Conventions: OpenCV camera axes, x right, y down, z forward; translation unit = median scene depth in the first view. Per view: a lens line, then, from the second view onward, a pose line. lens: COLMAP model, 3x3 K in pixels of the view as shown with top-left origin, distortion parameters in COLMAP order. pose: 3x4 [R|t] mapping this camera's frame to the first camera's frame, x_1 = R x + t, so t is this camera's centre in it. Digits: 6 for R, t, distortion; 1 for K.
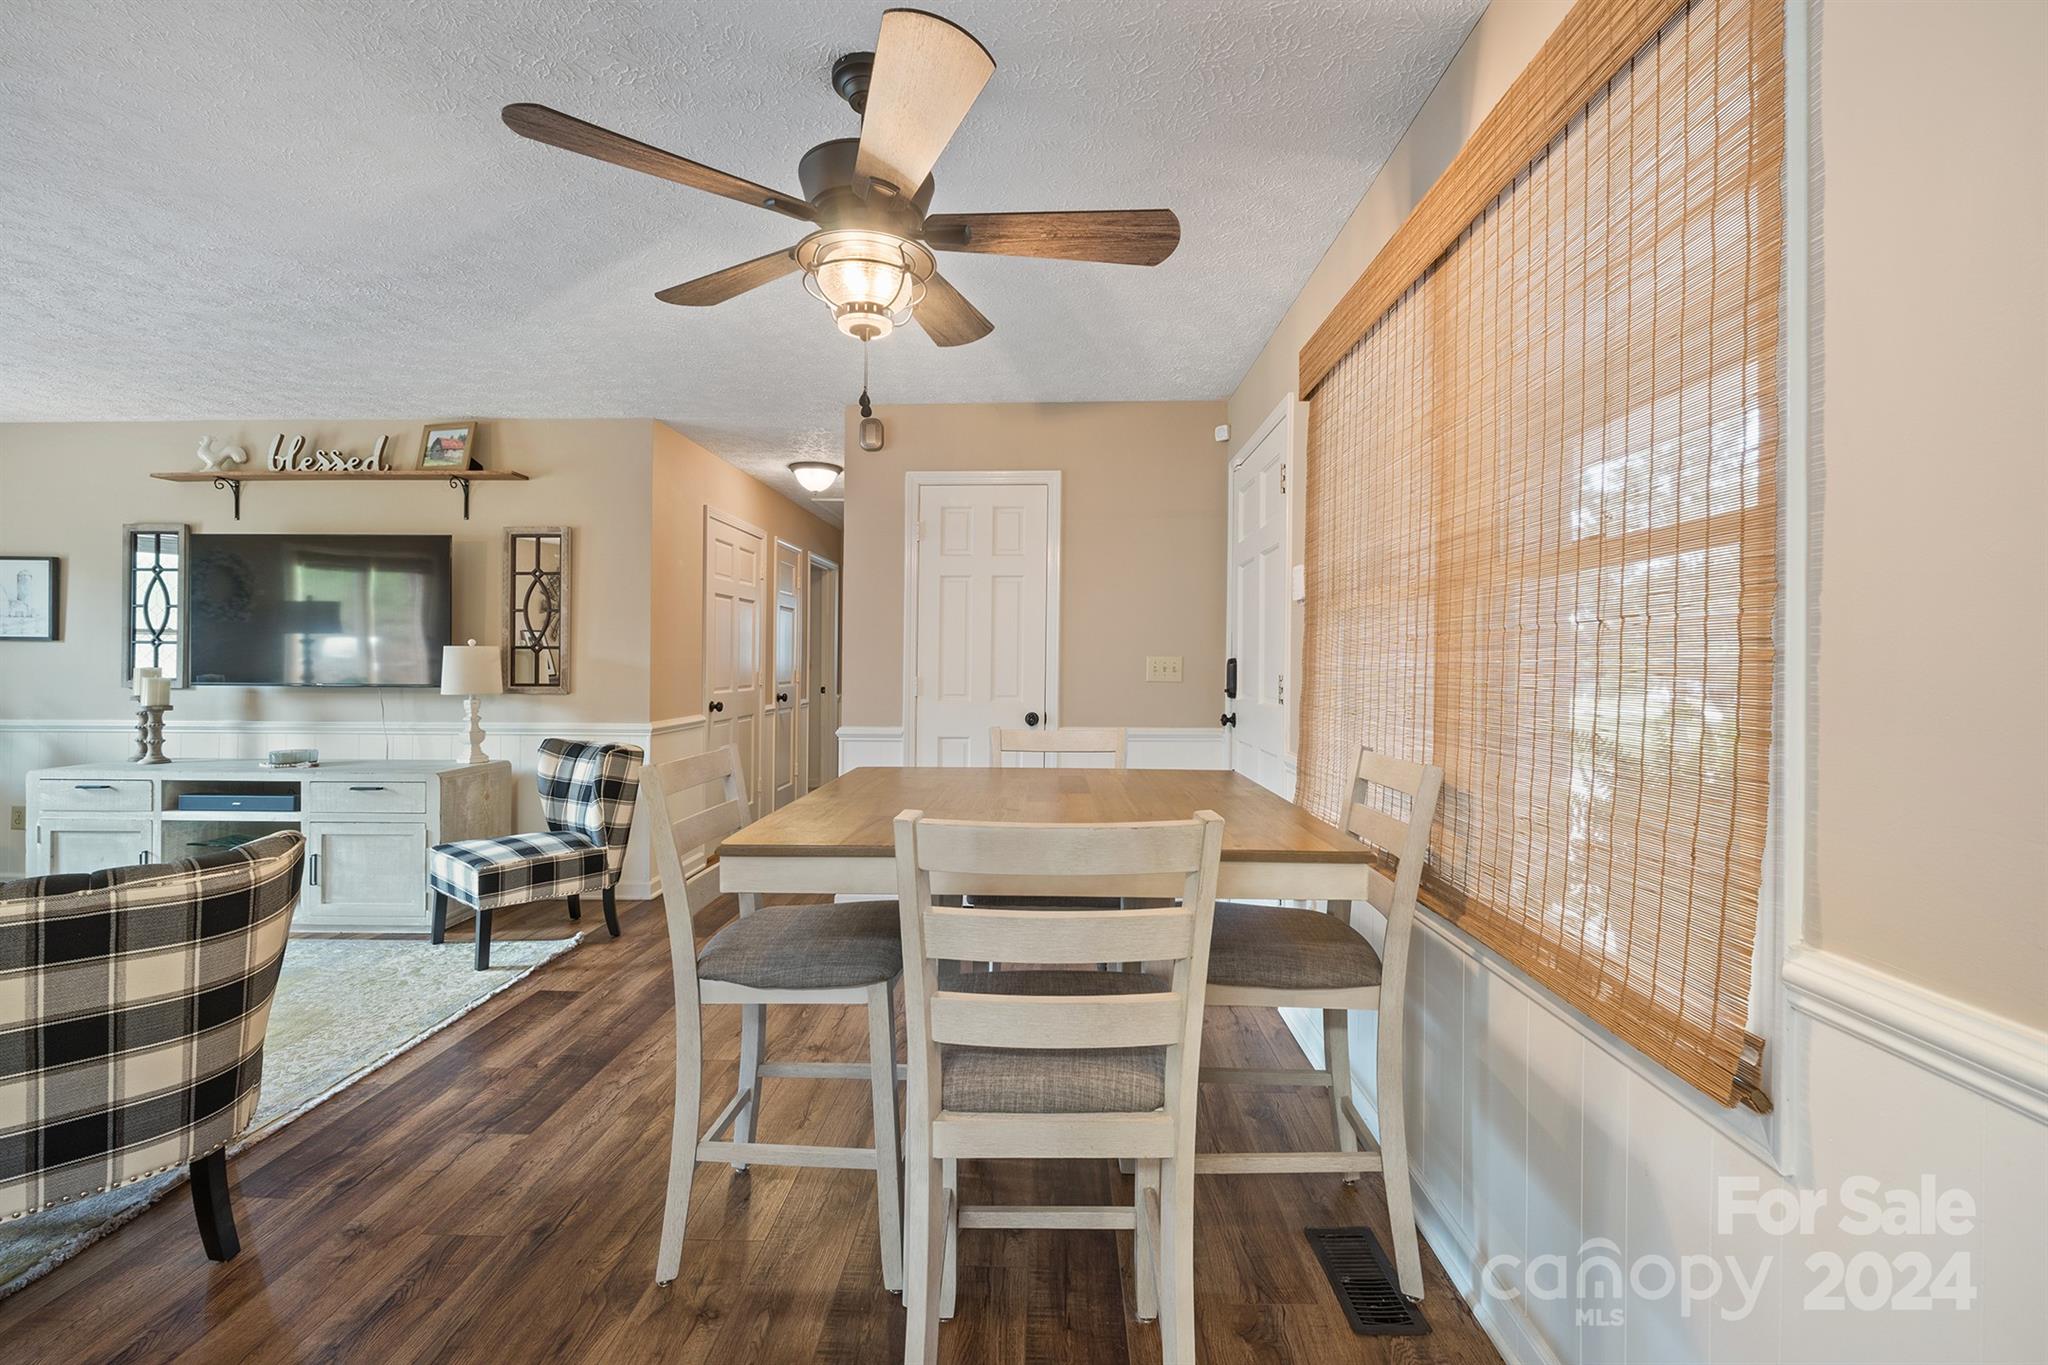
lens RADIAL K [[862.5, 0, 1042.5], [0, 862.5, 656.6], [0, 0, 1]] dist [-0.010158, 0.000789]
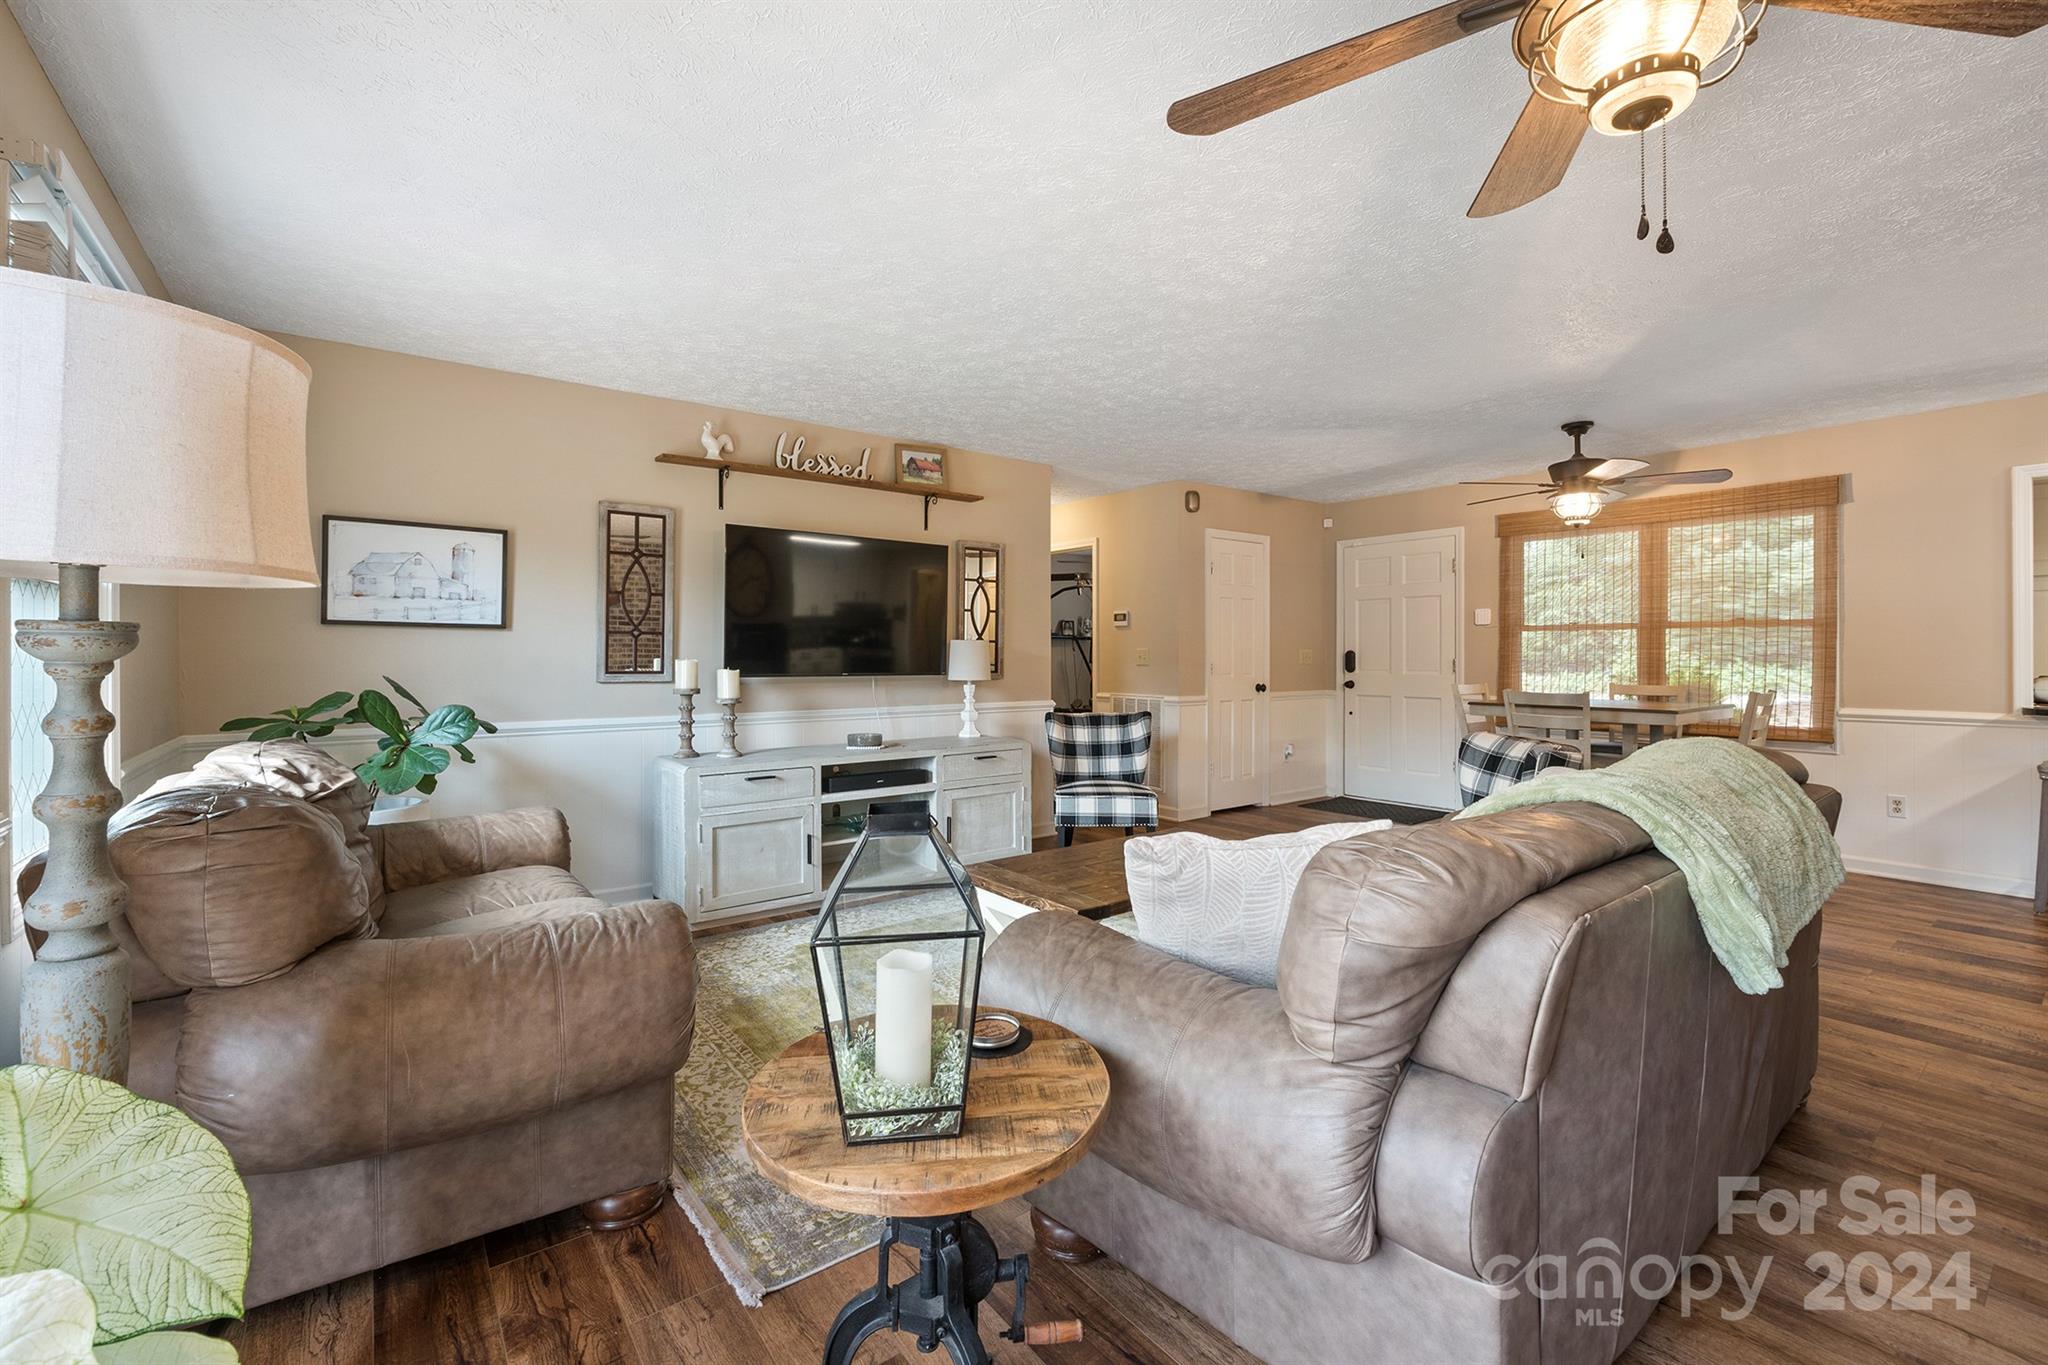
lens RADIAL K [[862.5, 0, 1013.3], [0, 862.5, 651.0], [0, 0, 1]] dist [-0.010158, 0.000789]
pose [[0.786821, -0.000129, 0.617181, -1.358939], [-0.003792, 0.999980, 0.005043, -0.003241], [-0.617169, -0.006308, 0.786805, 0.012301]]
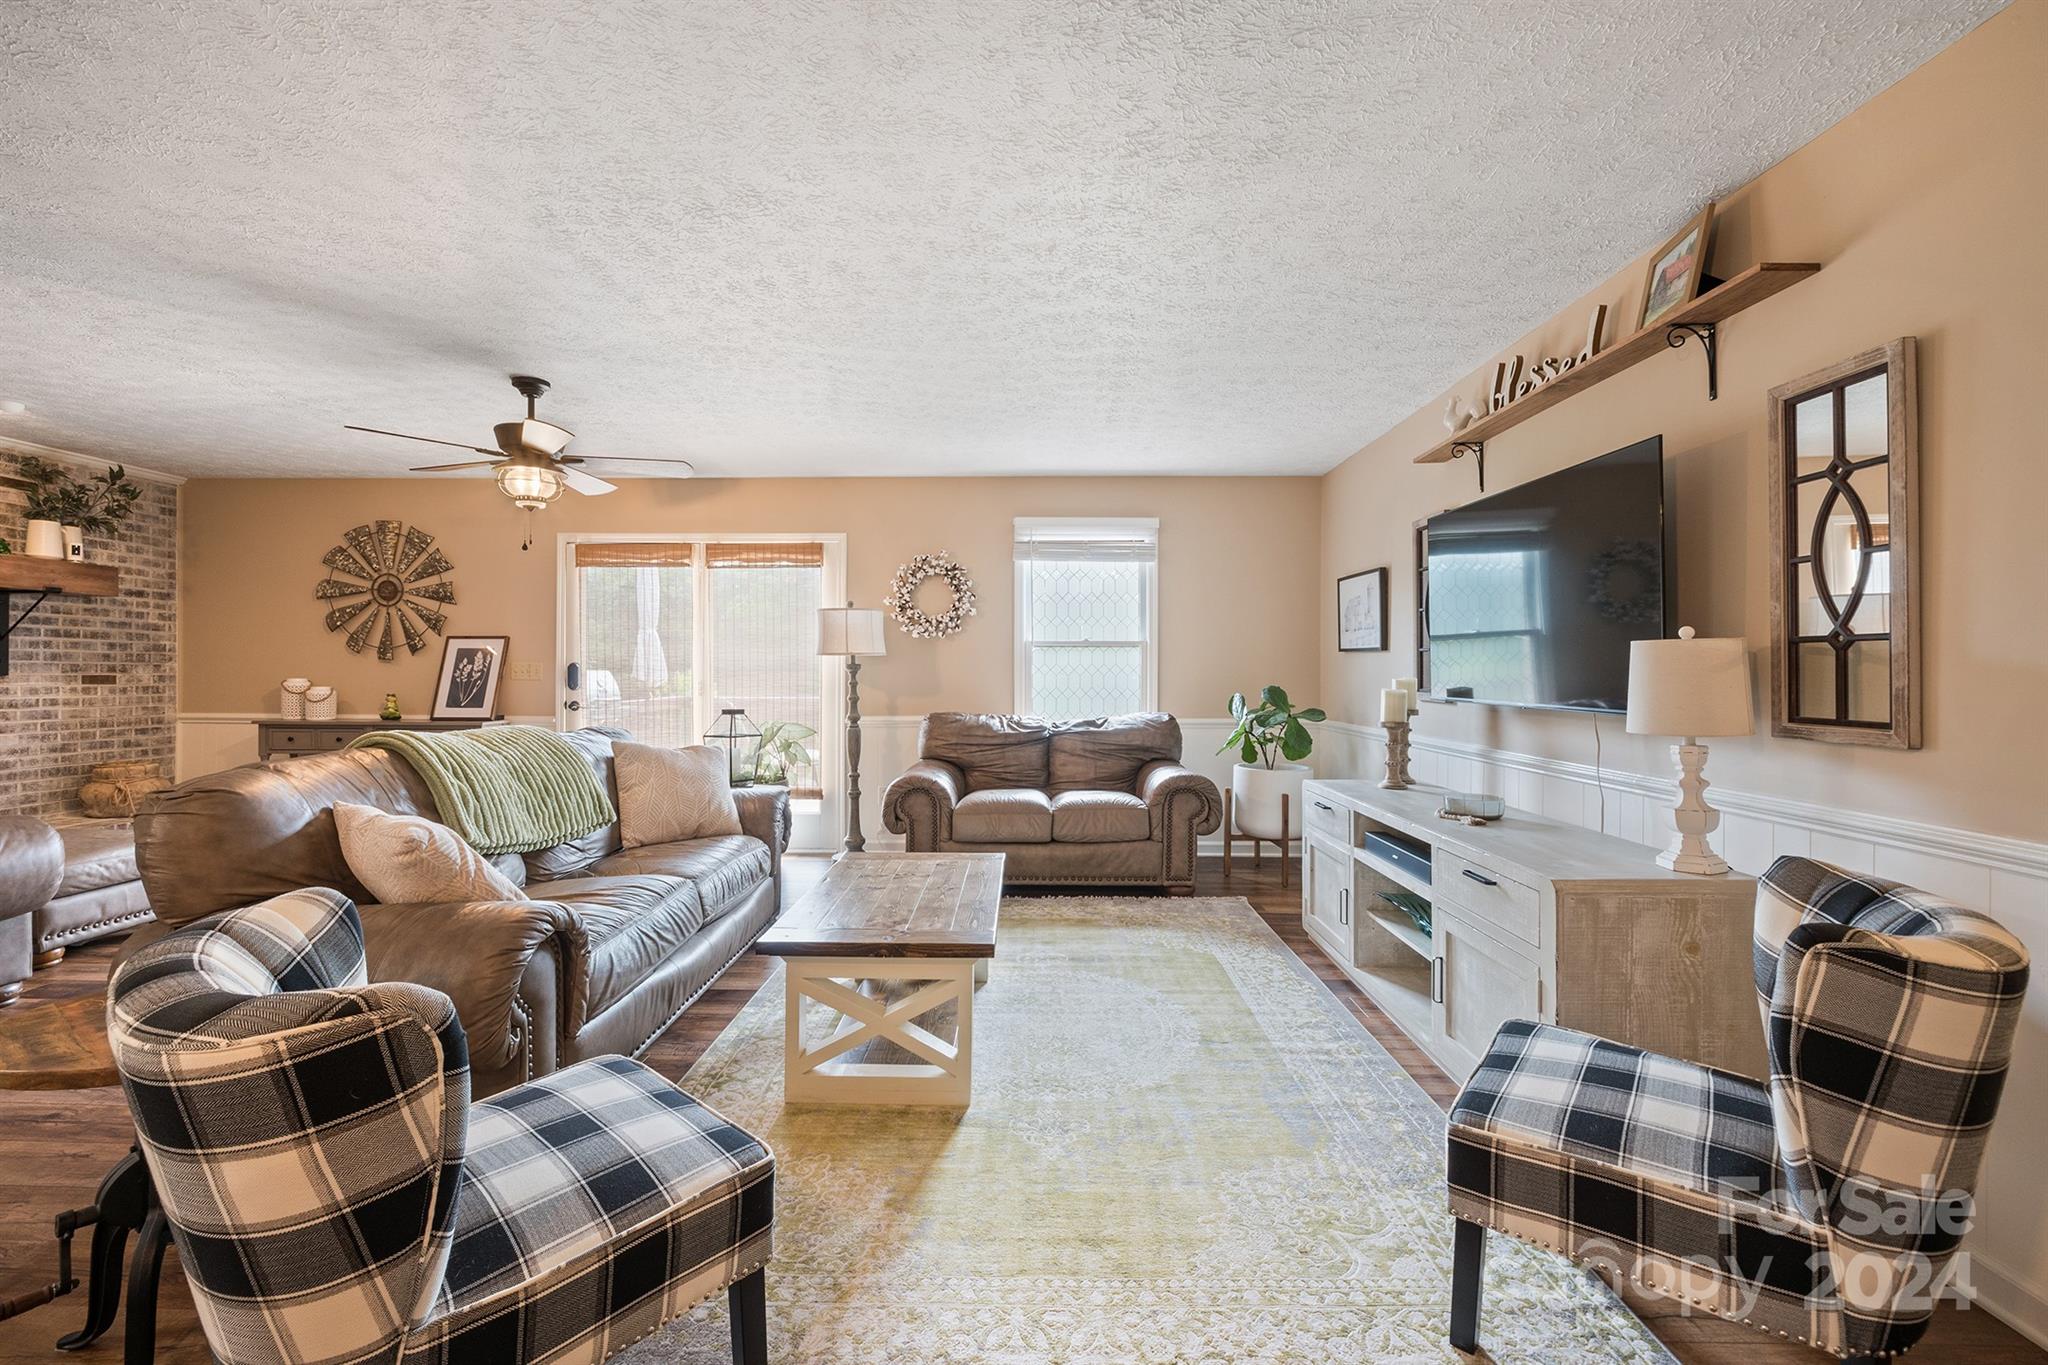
lens RADIAL K [[862.5, 0, 1024.0], [0, 862.5, 672.2], [0, 0, 1]] dist [-0.010158, 0.000789]
pose [[-0.002426, -0.001524, -0.999996, -0.155899], [0.005243, 0.999985, -0.001537, 0.005580], [0.999983, -0.005247, -0.002418, 0.608830]]
